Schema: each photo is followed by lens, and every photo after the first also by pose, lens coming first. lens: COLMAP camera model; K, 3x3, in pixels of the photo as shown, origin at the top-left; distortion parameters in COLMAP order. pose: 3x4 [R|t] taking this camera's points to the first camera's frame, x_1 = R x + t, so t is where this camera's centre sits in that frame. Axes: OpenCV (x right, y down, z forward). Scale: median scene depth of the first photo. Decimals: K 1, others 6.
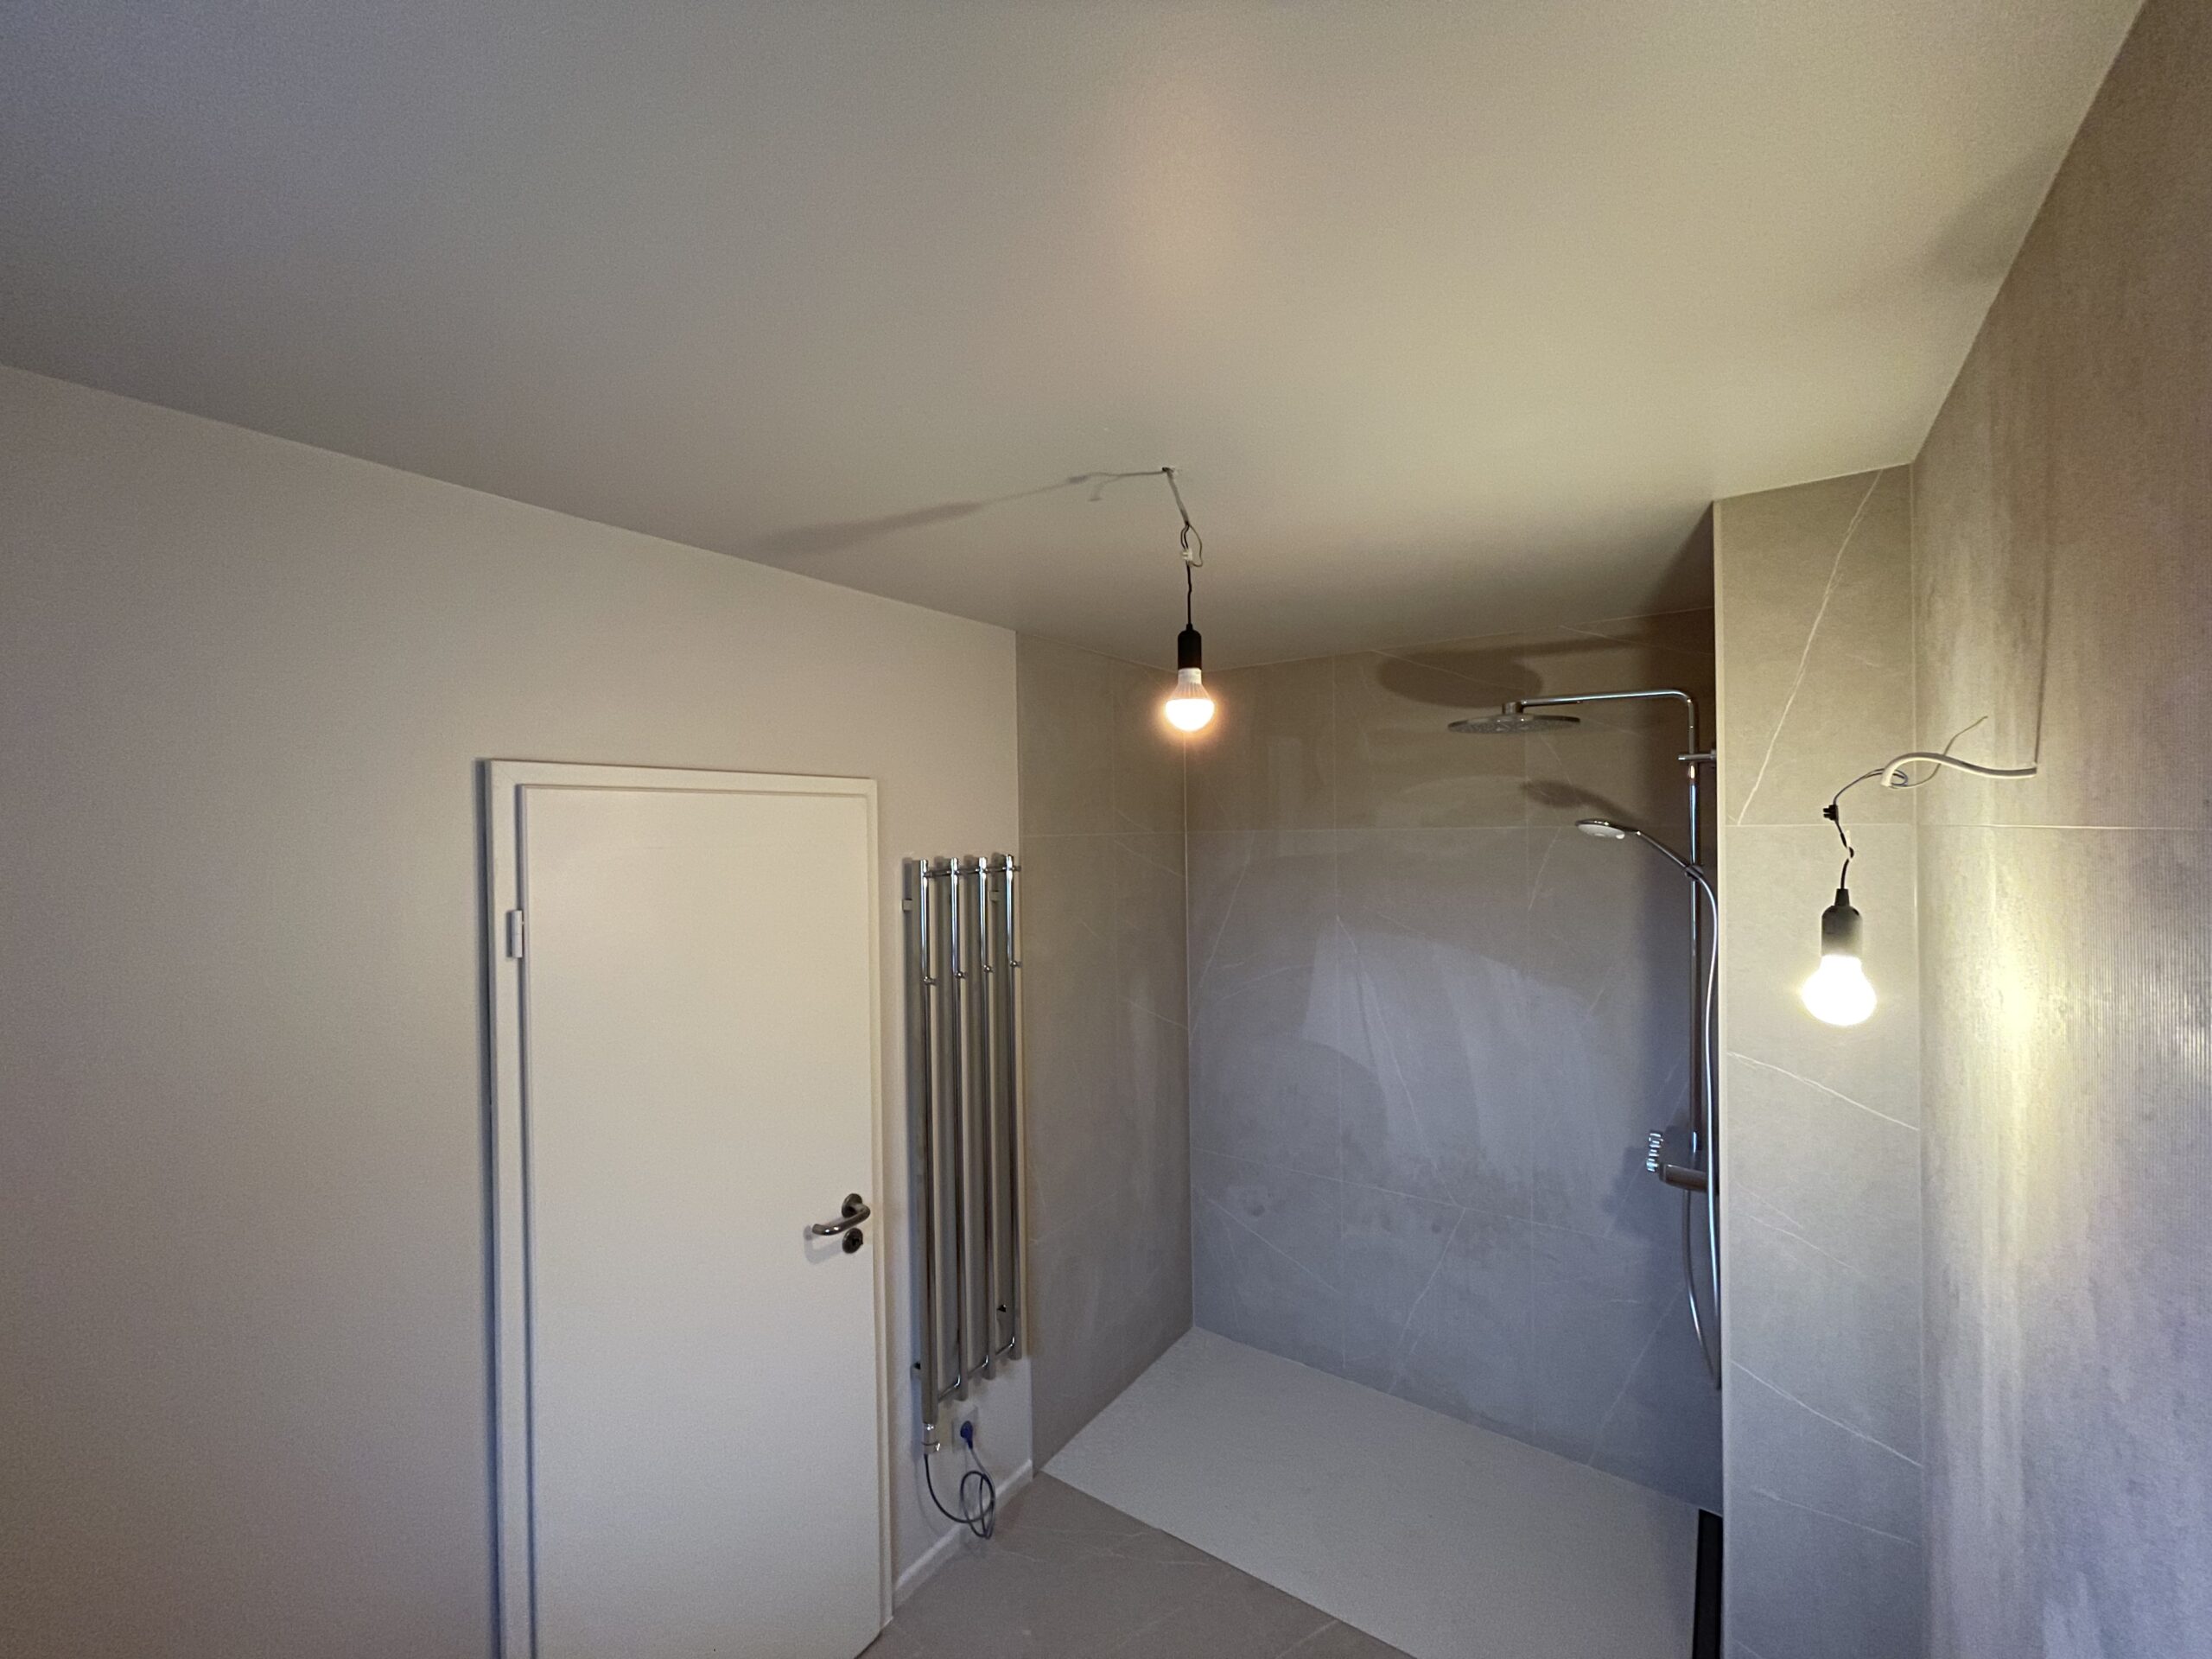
lens RADIAL K [[883.1, 0, 1106.0], [0, 883.1, 829.5], [0, 0, 1]] dist [-0.017433, 0.000097]
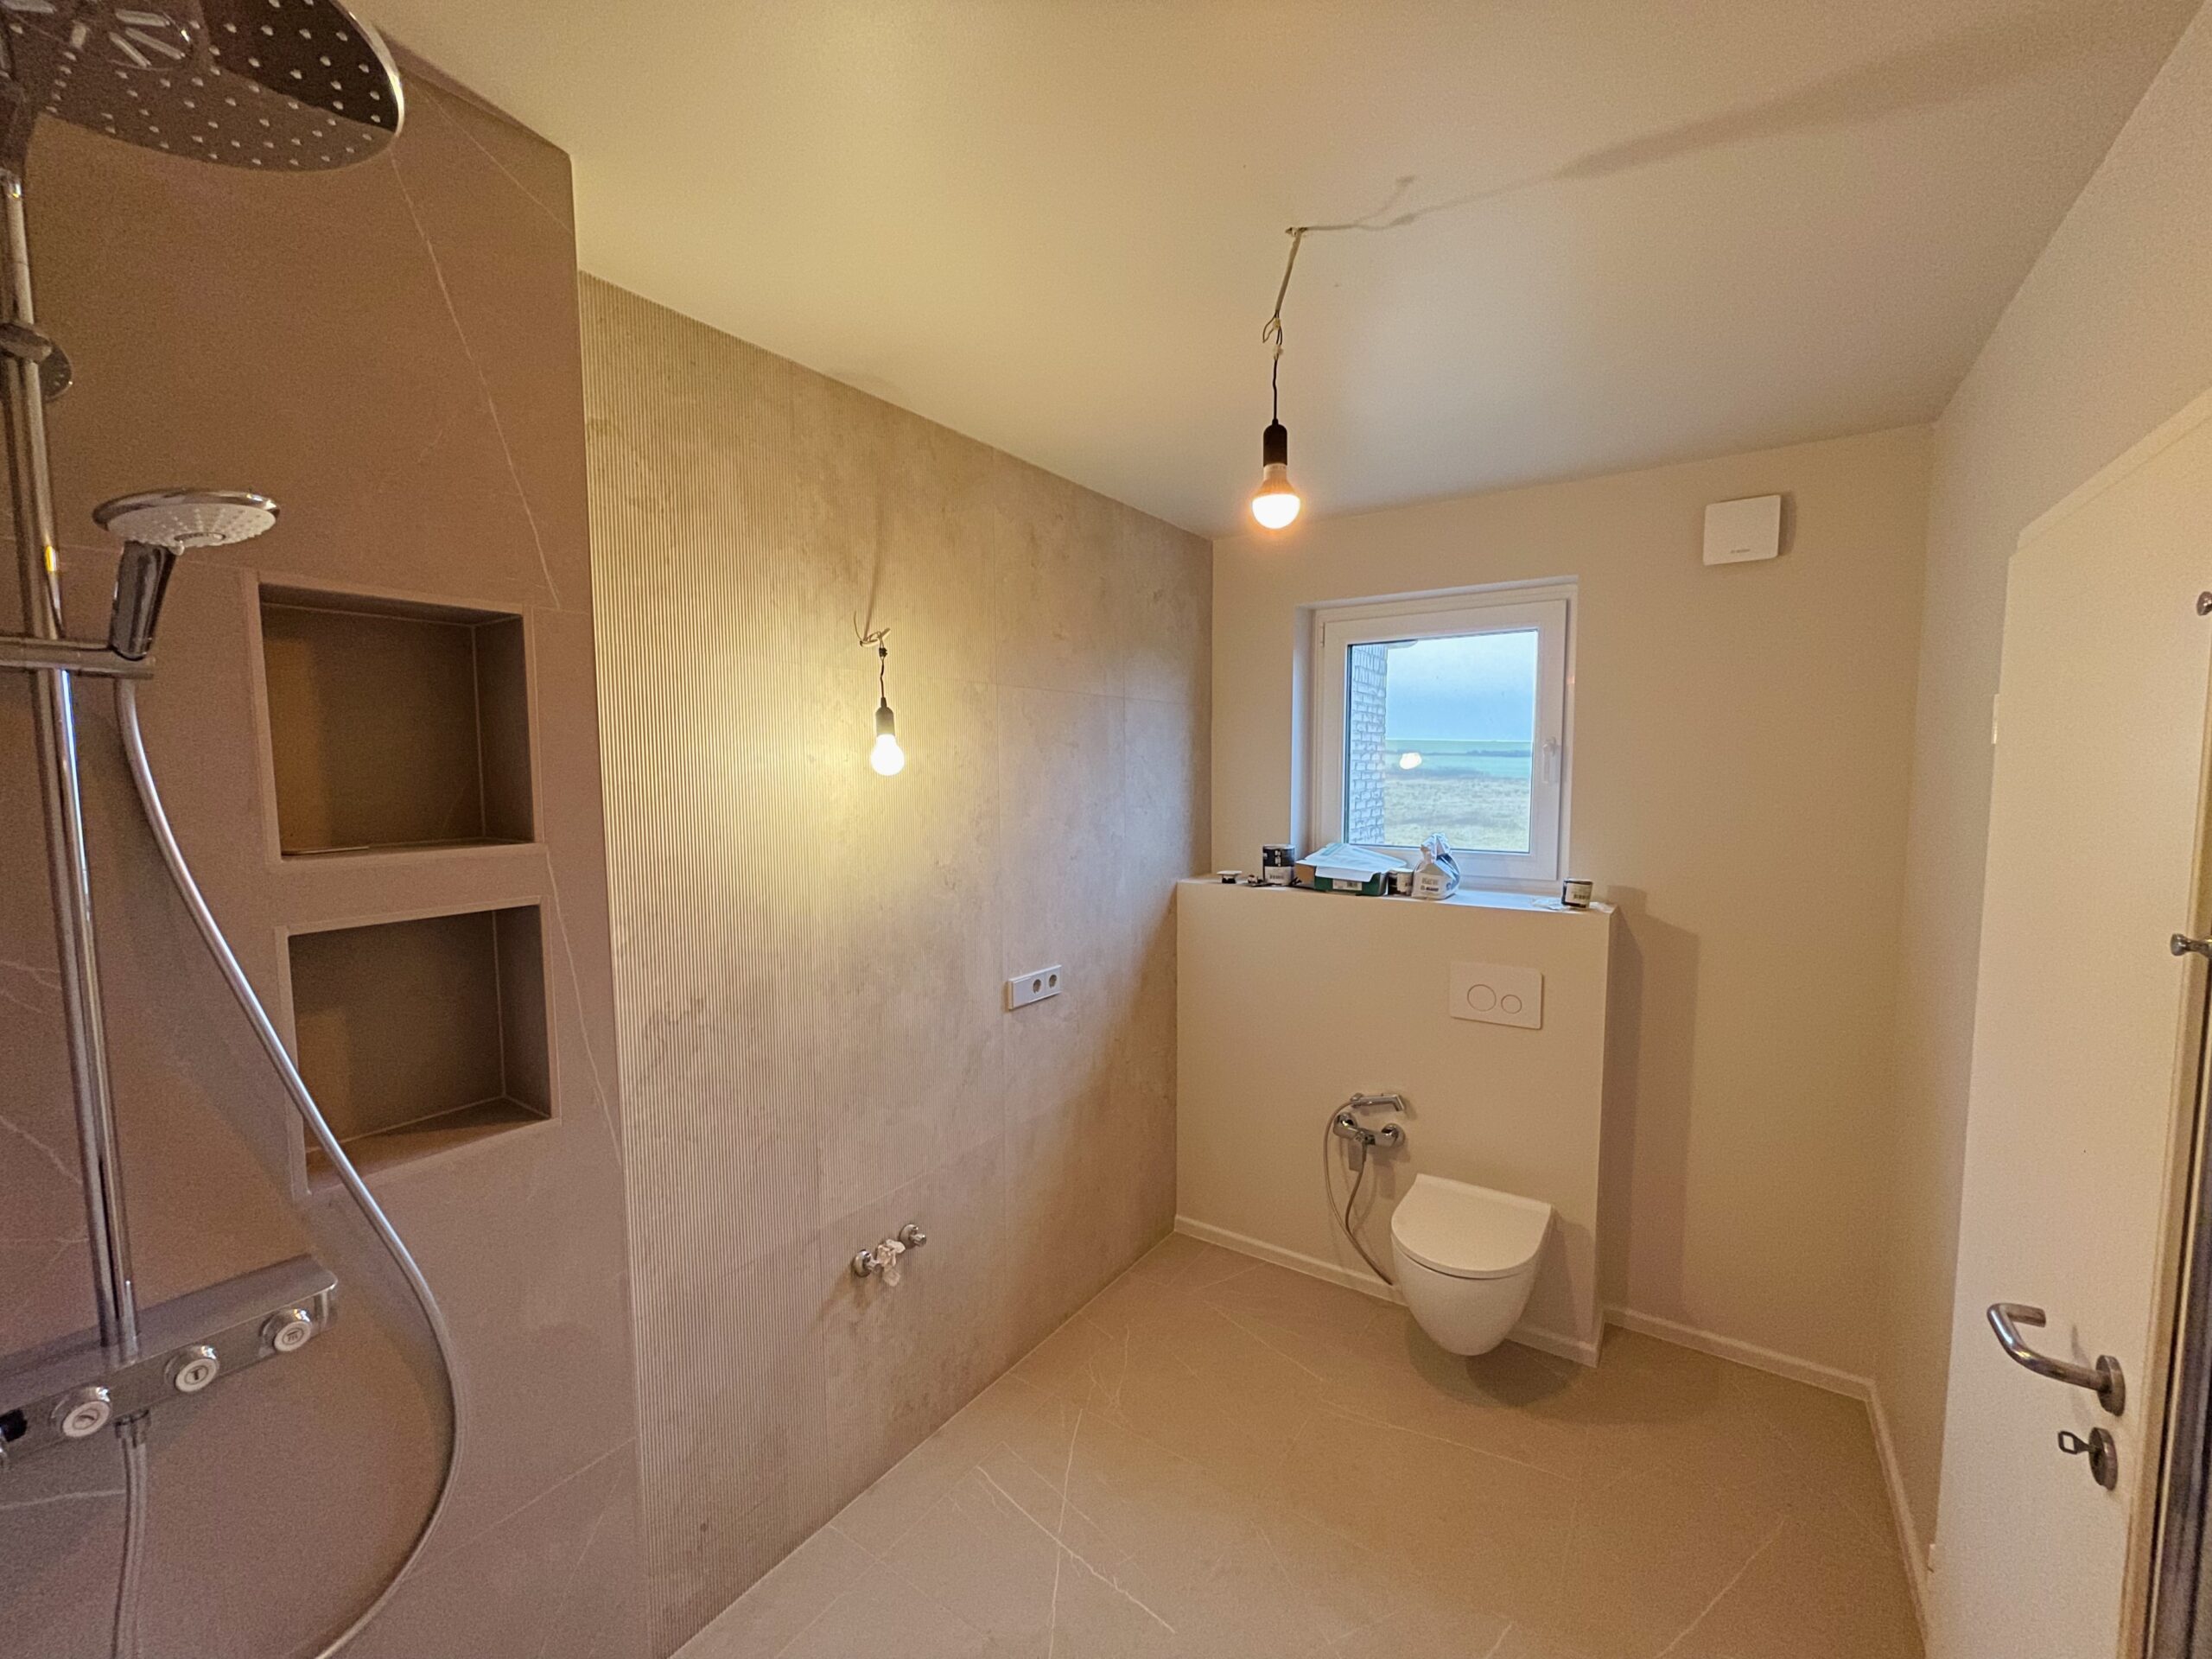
lens RADIAL K [[888.7, 0, 1110.0], [0, 888.7, 834.3], [0, 0, 1]] dist [-0.000577, 0.000010]
pose [[-0.999819, 0.018814, 0.002682, 0.148883], [0.018963, 0.996944, 0.075783, 0.080724], [-0.001248, 0.075820, -0.997121, 1.048292]]
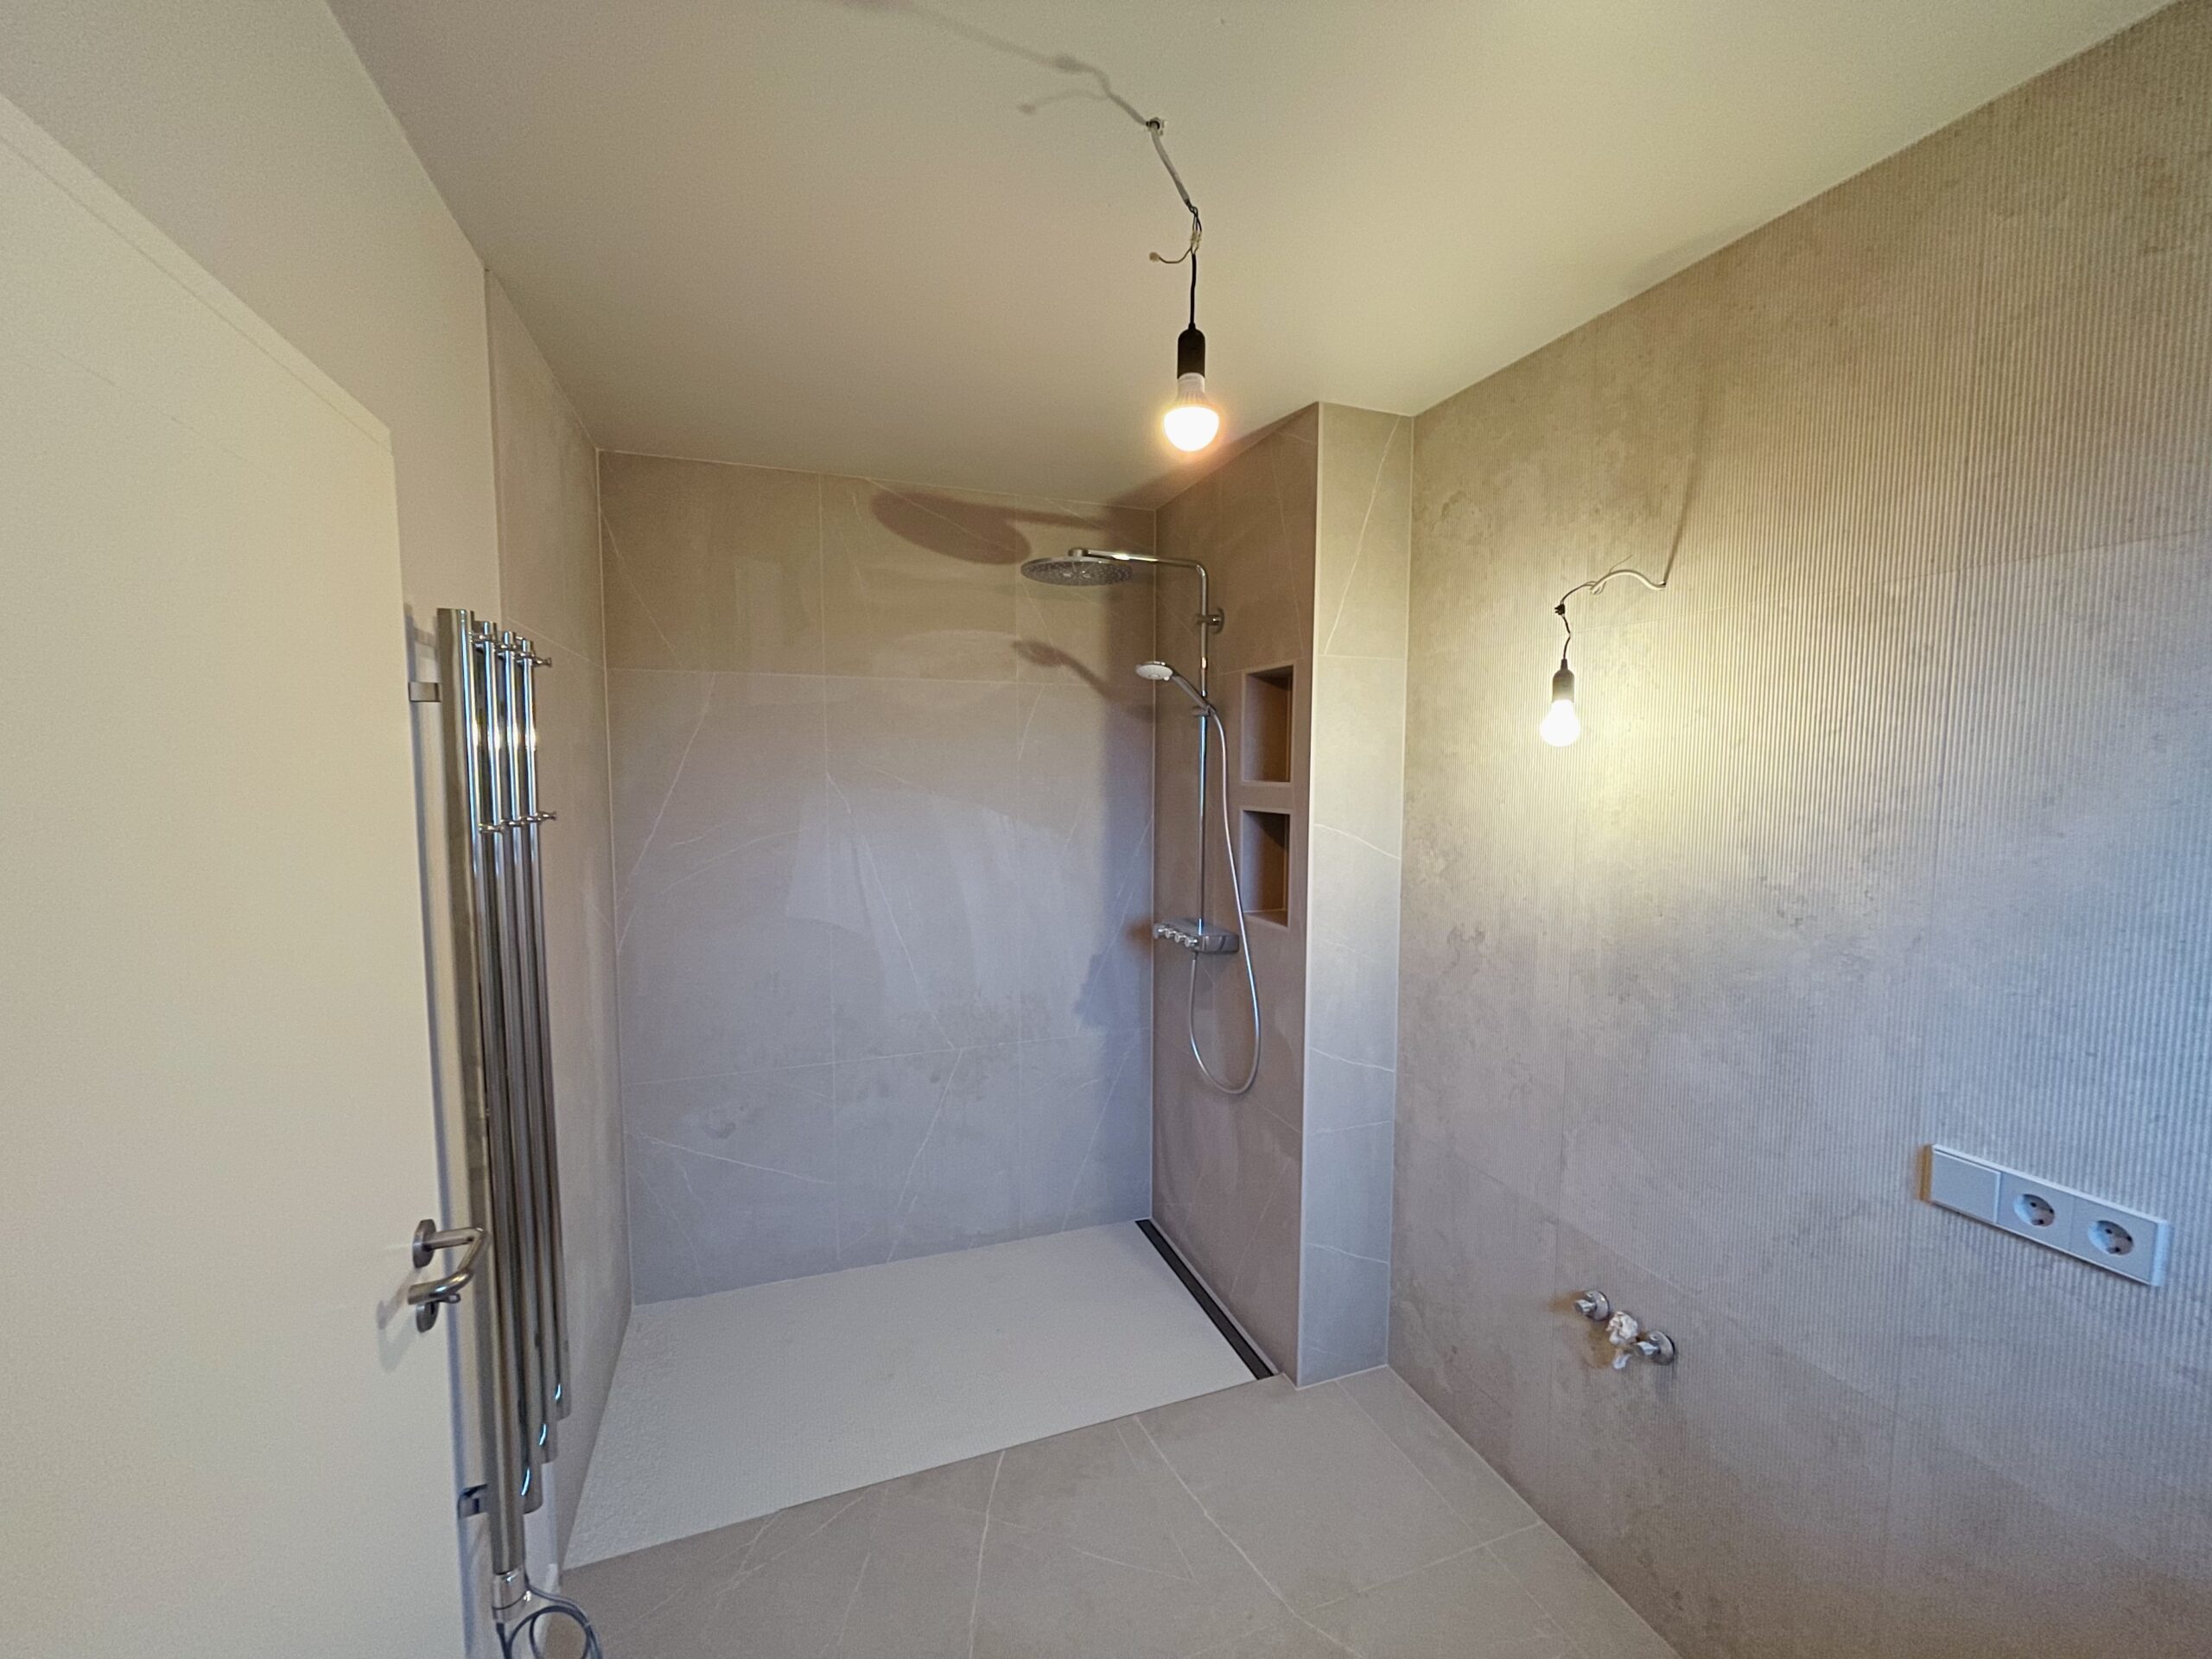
lens RADIAL K [[888.7, 0, 1110.0], [0, 888.7, 834.3], [0, 0, 1]] dist [-0.000577, 0.000010]
pose [[0.576059, -0.050972, 0.815817, -0.351976], [-0.011862, 0.997427, 0.070695, 0.104197], [-0.817322, -0.050402, 0.573973, 0.274497]]
